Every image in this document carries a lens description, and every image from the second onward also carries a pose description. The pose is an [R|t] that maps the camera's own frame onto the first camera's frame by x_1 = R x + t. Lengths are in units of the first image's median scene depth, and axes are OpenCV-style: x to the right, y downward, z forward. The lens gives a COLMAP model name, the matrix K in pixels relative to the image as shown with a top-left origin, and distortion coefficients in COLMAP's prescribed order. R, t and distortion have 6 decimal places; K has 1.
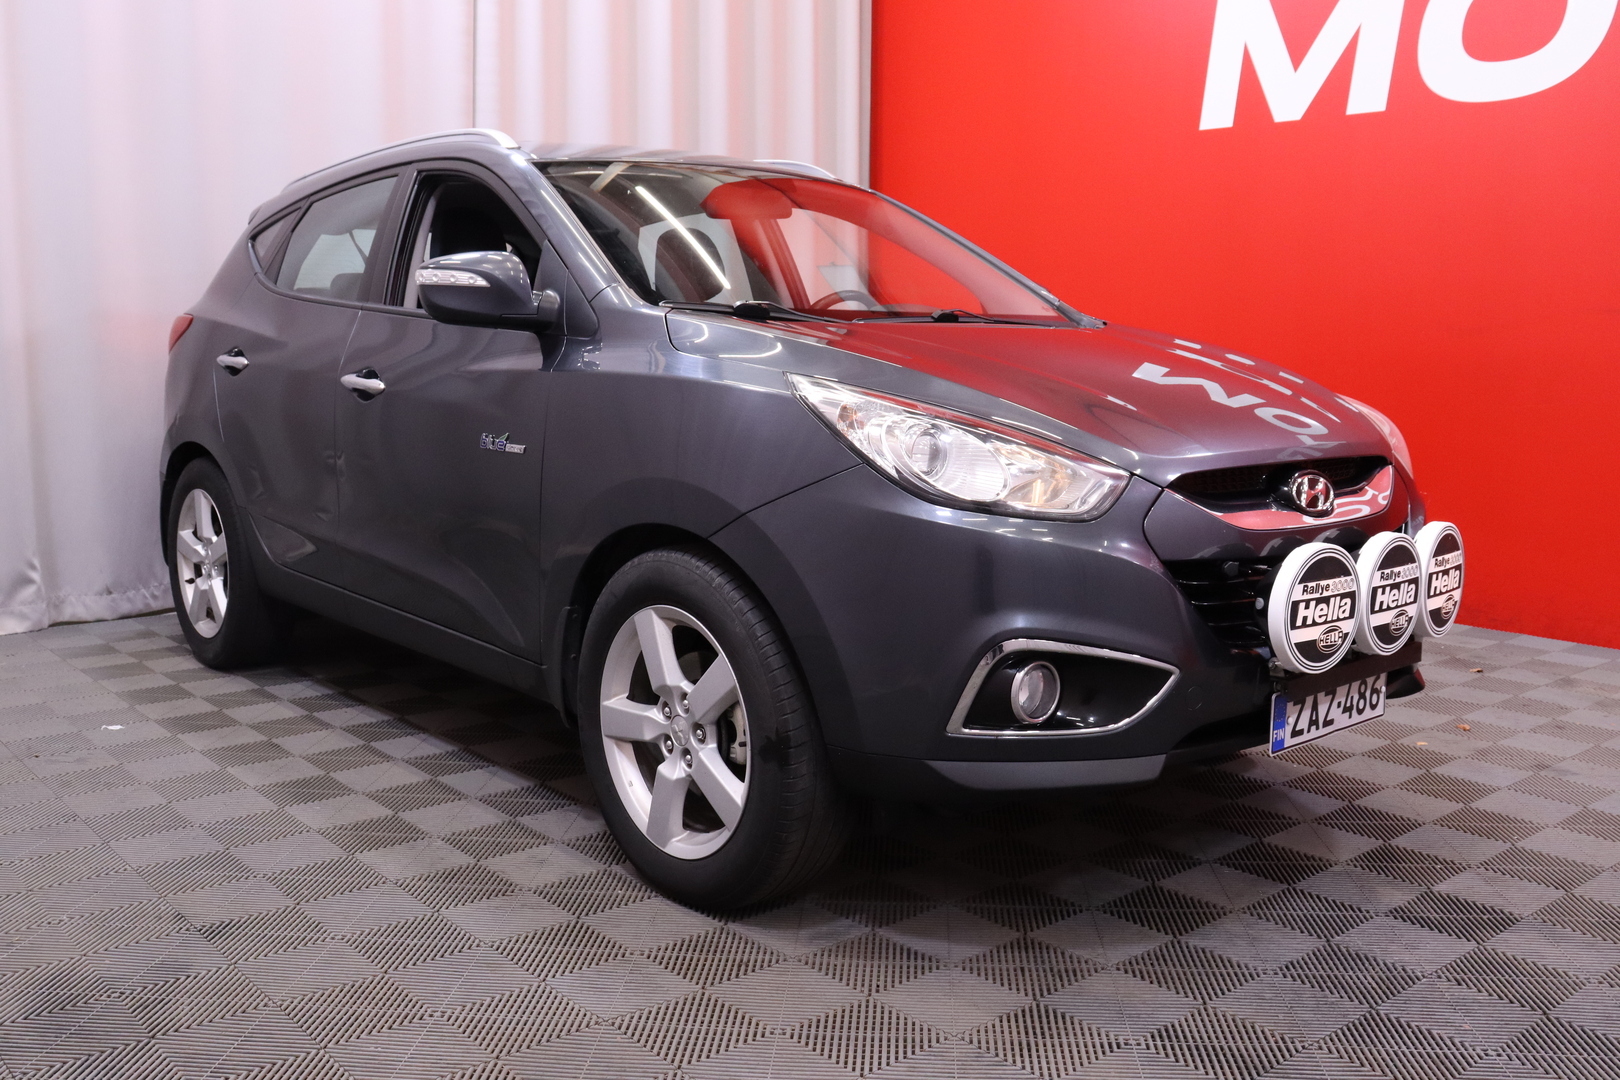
lens RADIAL K [[1485.8, 0, 810.0], [0, 1485.8, 540.0], [0, 0, 1]] dist [-0.102402, 0.014570]
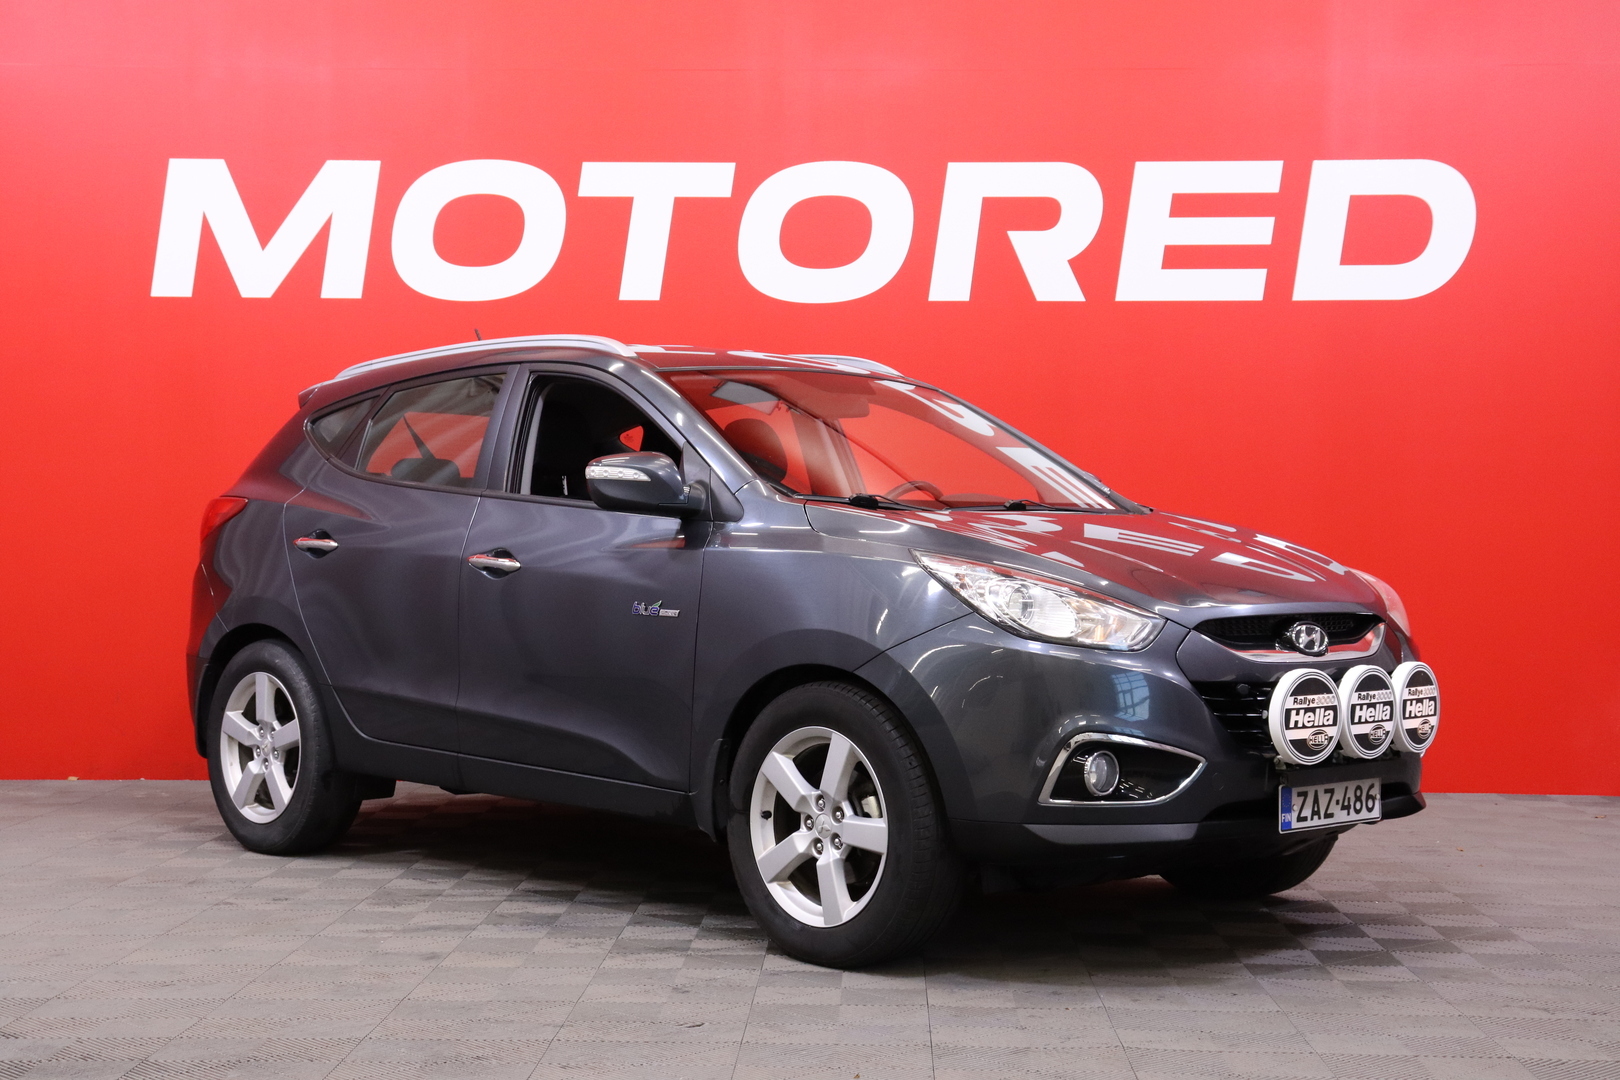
lens RADIAL K [[2384.0, 0, 810.0], [0, 2384.0, 540.0], [0, 0, 1]] dist [0.076235, -0.023073]
pose [[0.999108, -0.001192, 0.042203, -0.195928], [0.006653, 0.991557, -0.129502, 0.157259], [-0.041692, 0.129667, 0.990681, -1.125907]]
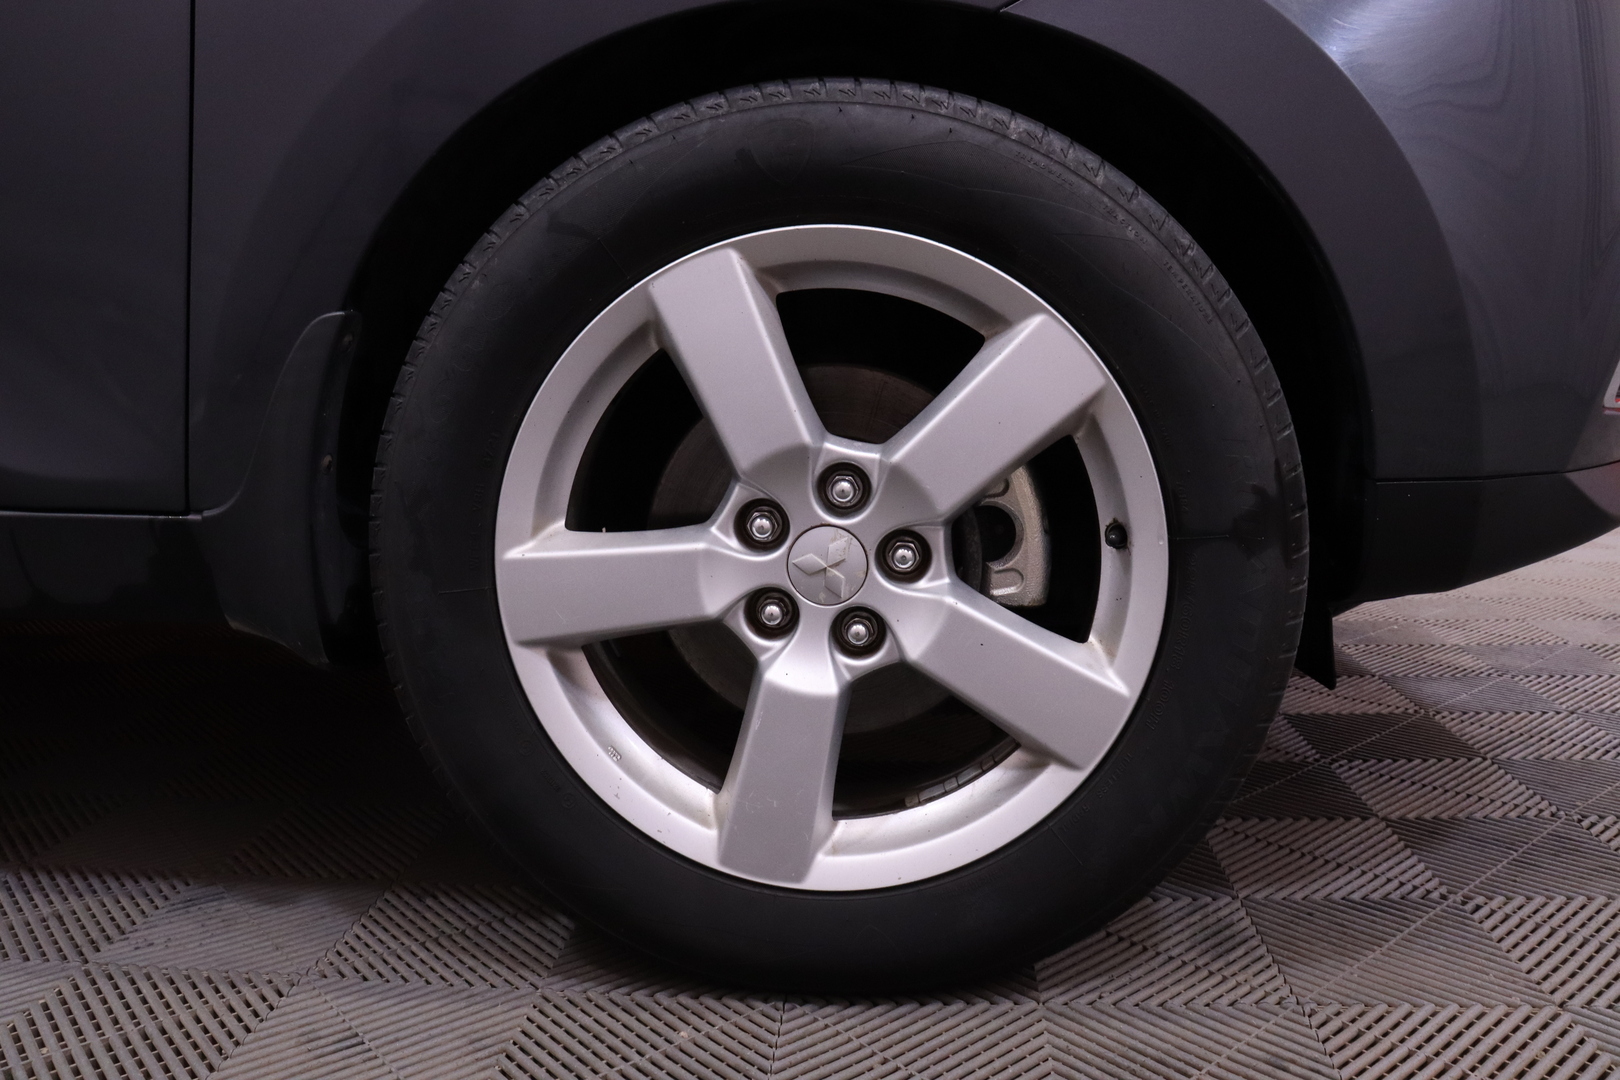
lens RADIAL K [[1421.9, 0, 810.0], [0, 1421.9, 540.0], [0, 0, 1]] dist [-0.082059, 0.000972]
pose [[0.684867, -0.133129, 0.716404, -0.410648], [0.121735, 0.990255, 0.067642, 0.111315], [-0.718427, 0.040886, 0.694399, 0.866249]]
